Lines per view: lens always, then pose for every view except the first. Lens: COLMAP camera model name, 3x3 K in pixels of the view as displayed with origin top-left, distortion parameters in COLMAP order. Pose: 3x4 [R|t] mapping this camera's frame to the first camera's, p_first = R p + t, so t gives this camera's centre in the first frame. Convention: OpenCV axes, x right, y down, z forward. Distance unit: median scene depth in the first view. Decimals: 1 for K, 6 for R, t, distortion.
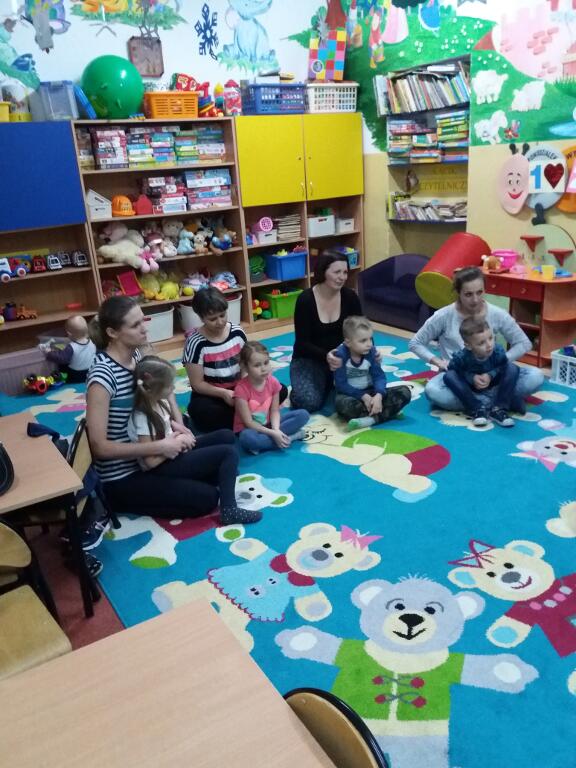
lens RADIAL K [[628.2, 0, 293.5], [0, 628.2, 383.9], [0, 0, 1]] dist [0.044604, -0.075690]
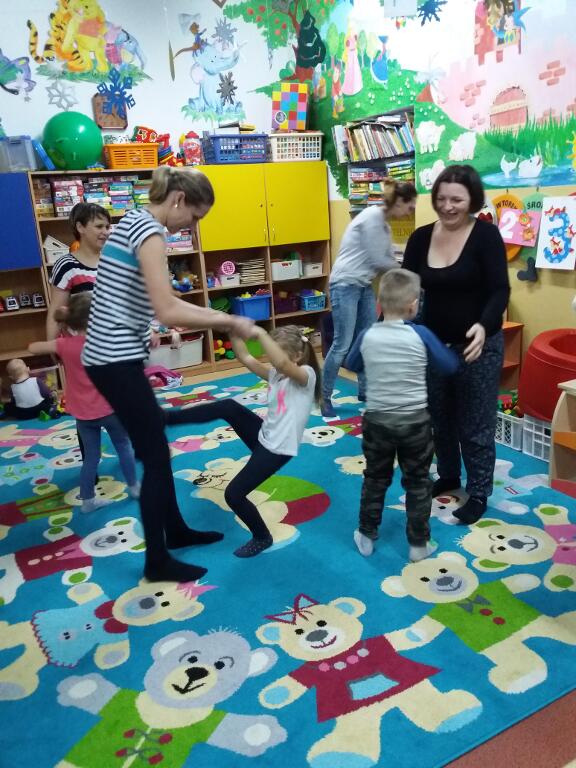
lens RADIAL K [[628.2, 0, 296.0], [0, 628.2, 385.1], [0, 0, 1]] dist [0.044604, -0.075690]
pose [[0.996123, 0.023277, -0.084834, 0.178841], [-0.027458, 0.998448, -0.048460, -0.017277], [0.083574, 0.050601, 0.995216, -0.004206]]
